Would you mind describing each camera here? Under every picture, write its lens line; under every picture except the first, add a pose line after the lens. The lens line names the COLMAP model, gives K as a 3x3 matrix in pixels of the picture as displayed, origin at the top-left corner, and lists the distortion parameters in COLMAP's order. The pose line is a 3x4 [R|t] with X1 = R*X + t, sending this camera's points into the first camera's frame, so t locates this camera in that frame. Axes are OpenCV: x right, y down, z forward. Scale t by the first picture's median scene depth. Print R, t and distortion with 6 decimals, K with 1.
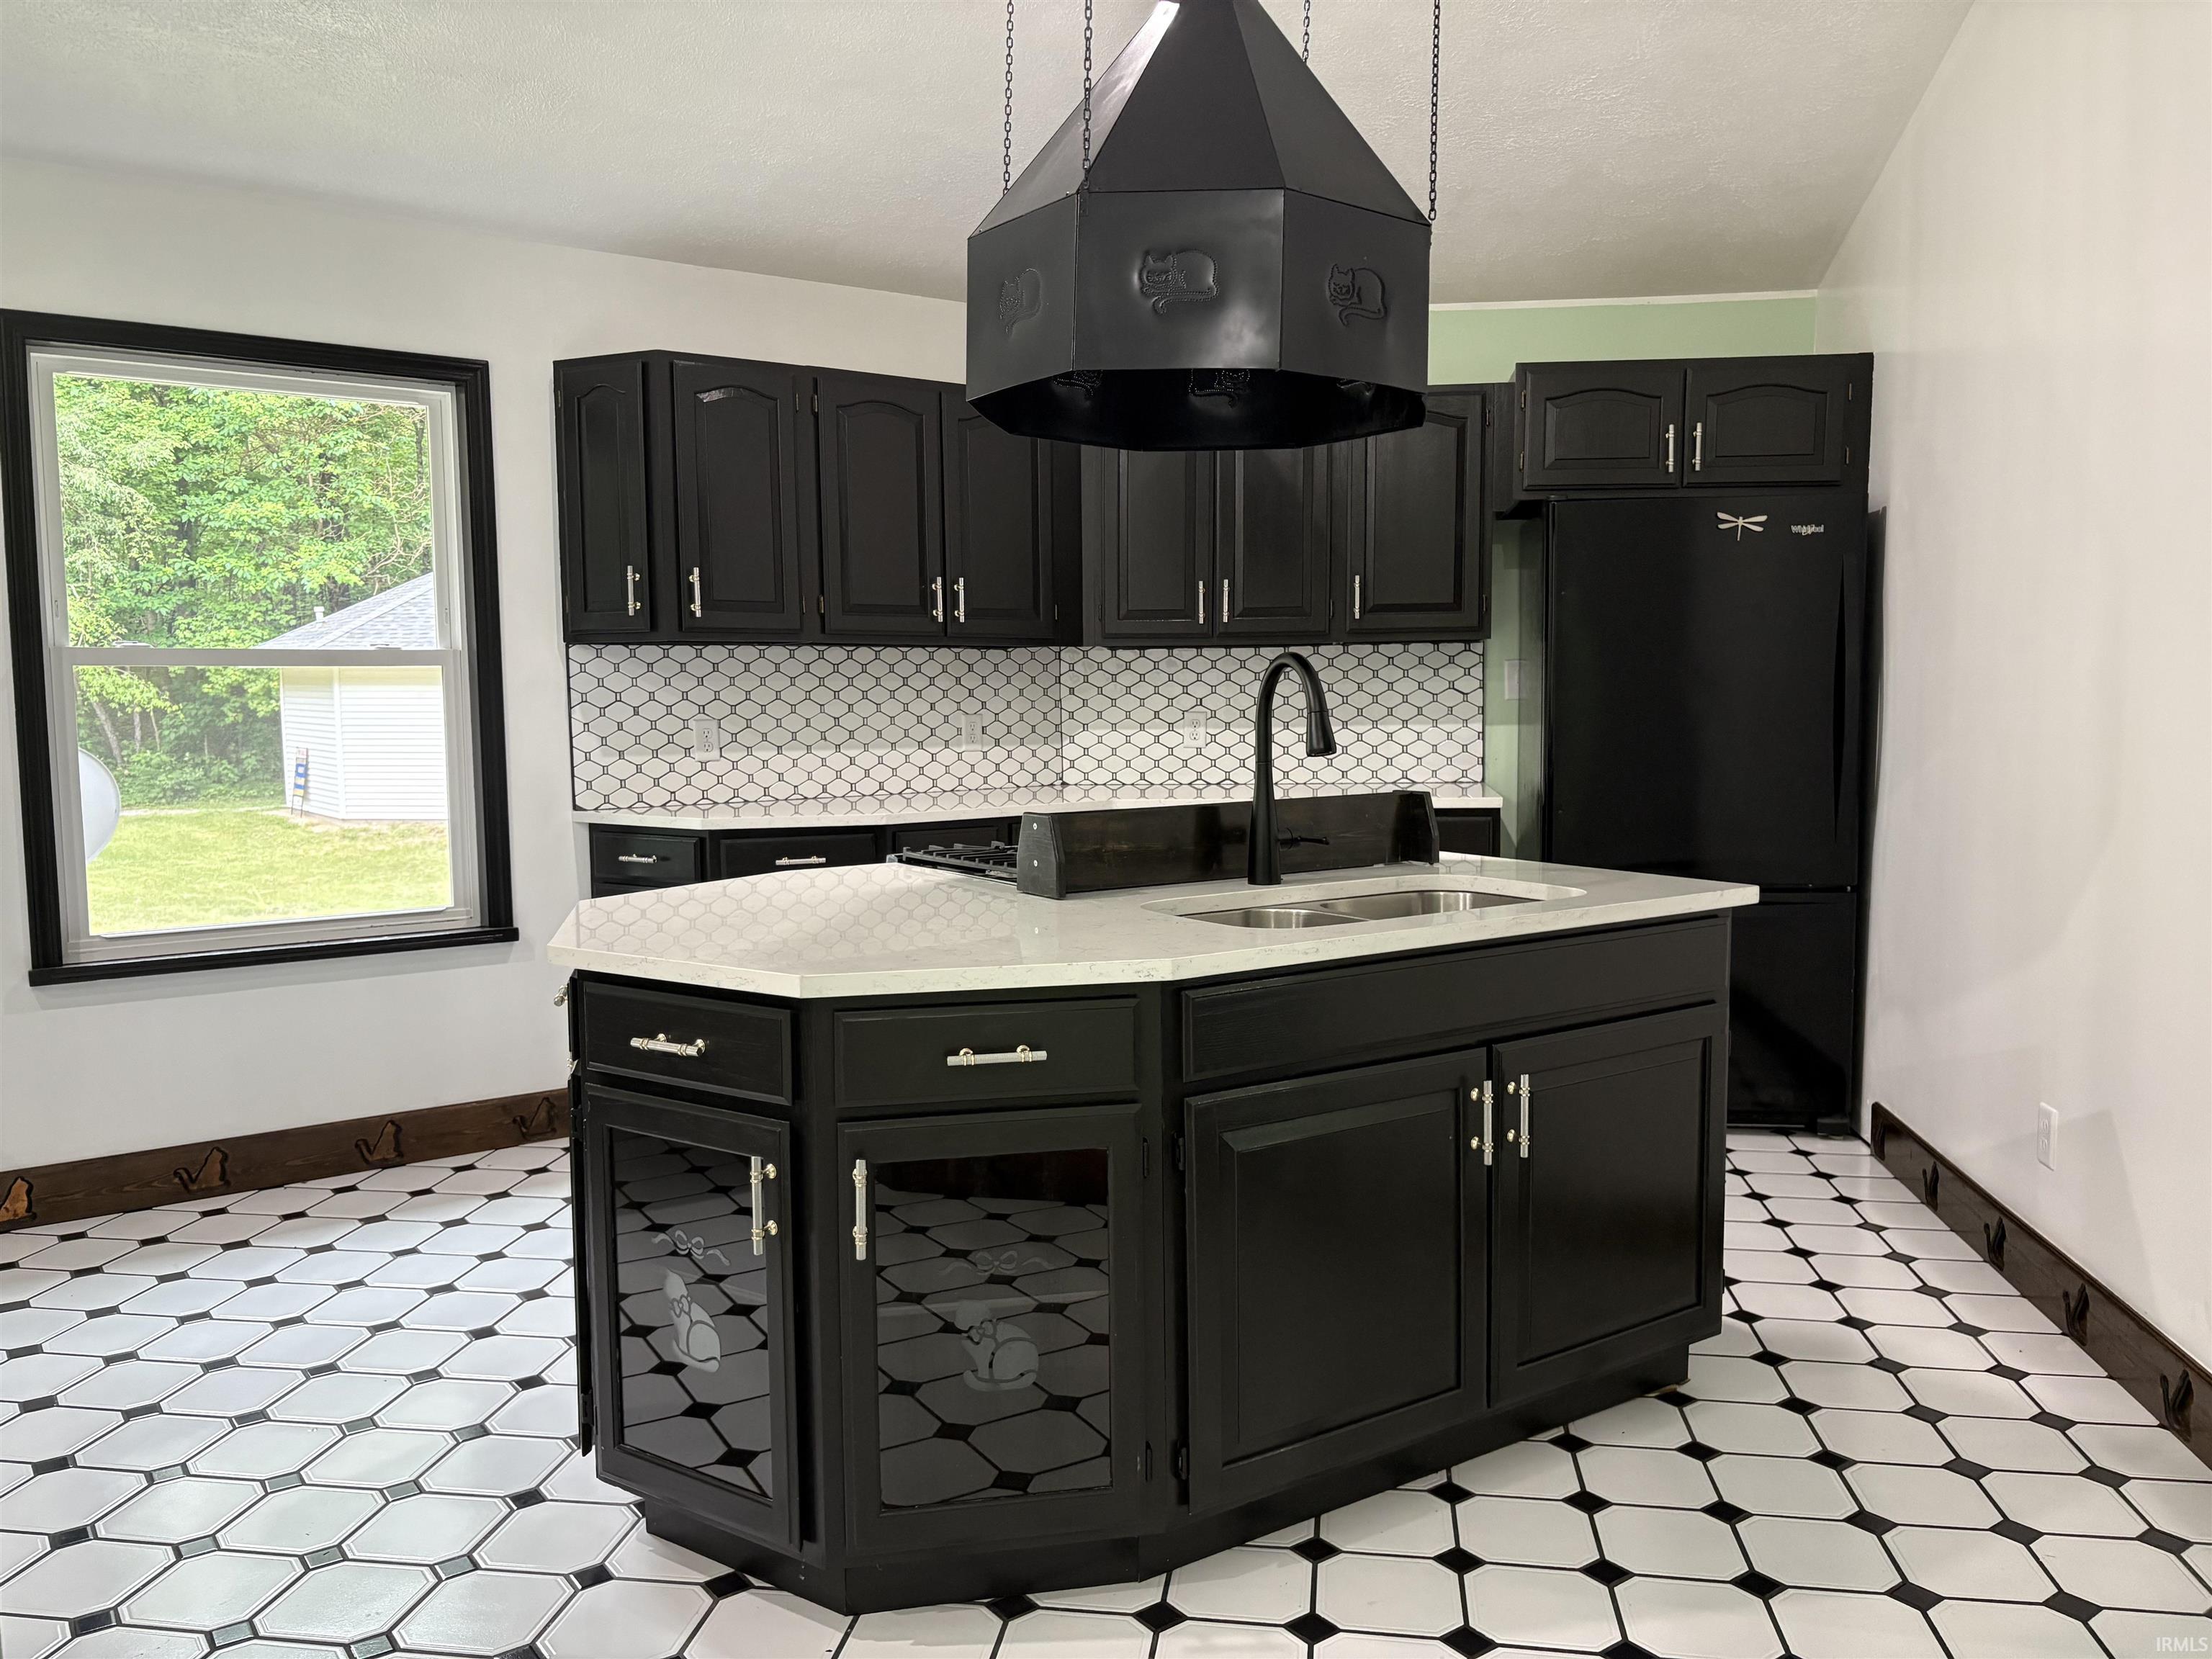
lens RADIAL K [[1630.1, 0, 1104.9], [0, 1630.1, 815.8], [0, 0, 1]] dist [0.007883, -0.021752]
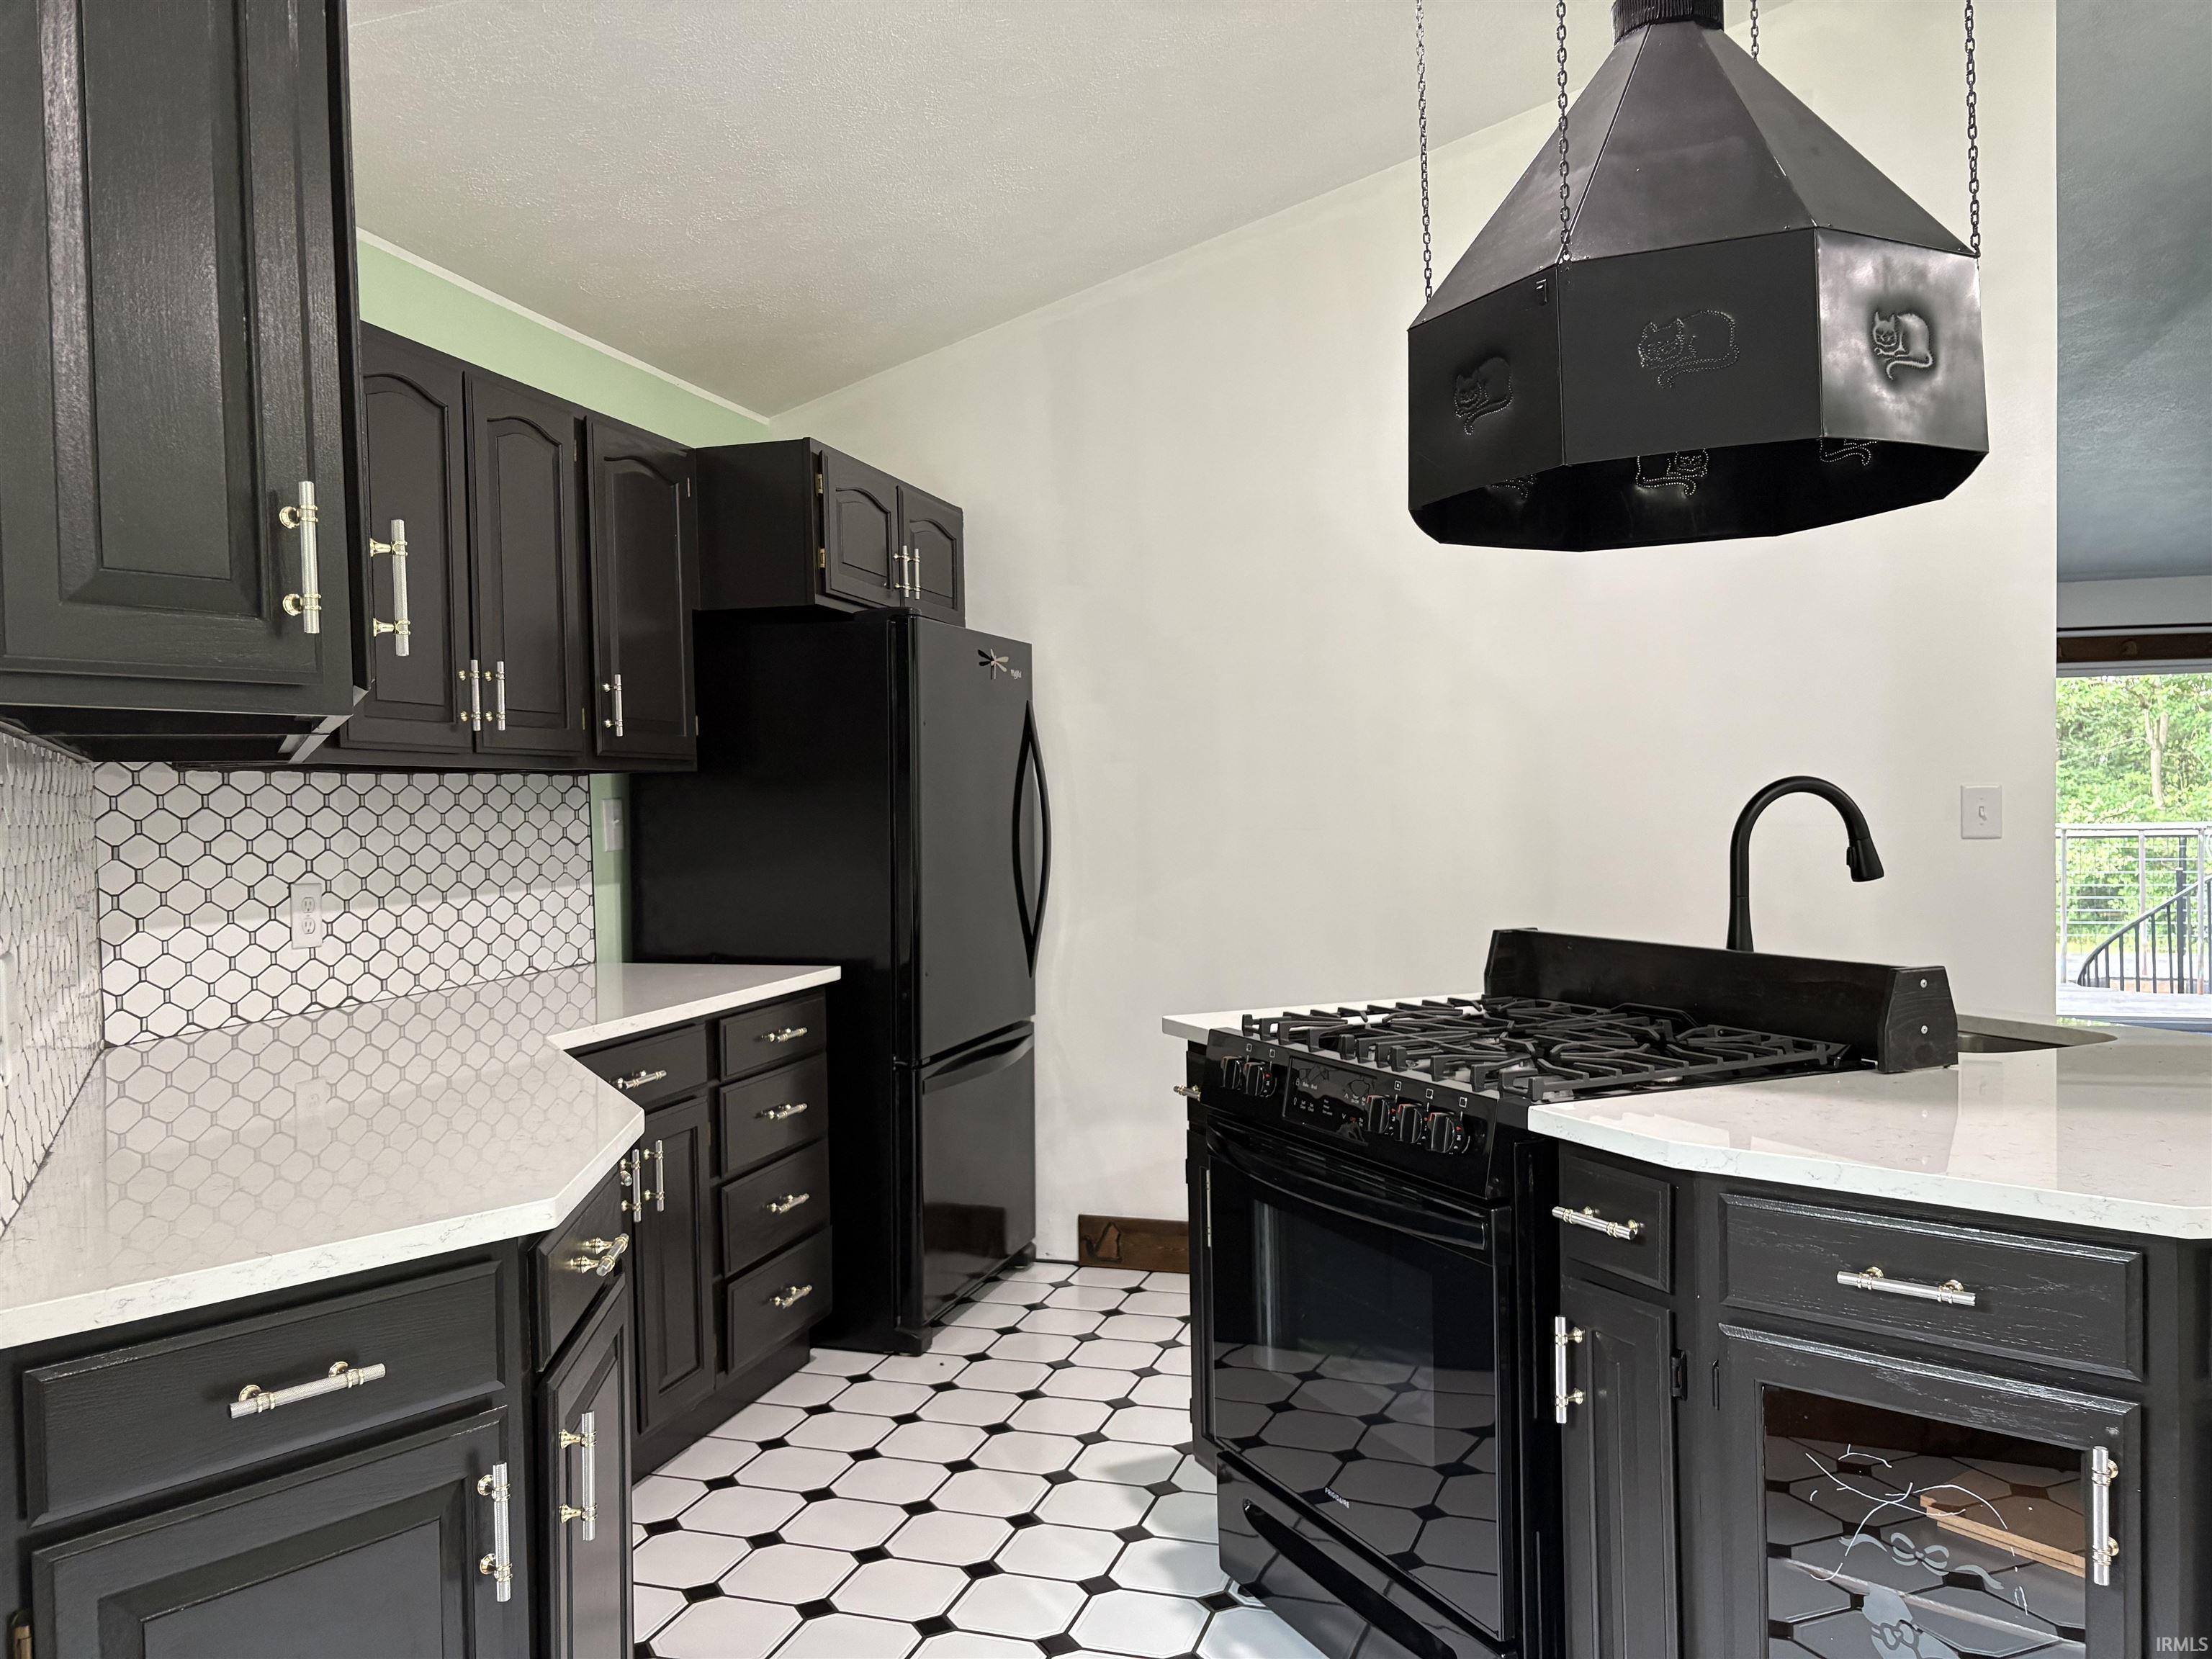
lens RADIAL K [[1630.1, 0, 1111.1], [0, 1630.1, 841.4], [0, 0, 1]] dist [0.007883, -0.021752]
pose [[0.159927, -0.014496, 0.987022, -0.468702], [0.085680, 0.996322, 0.000750, -0.056706], [-0.983403, 0.084448, 0.160580, 0.652507]]
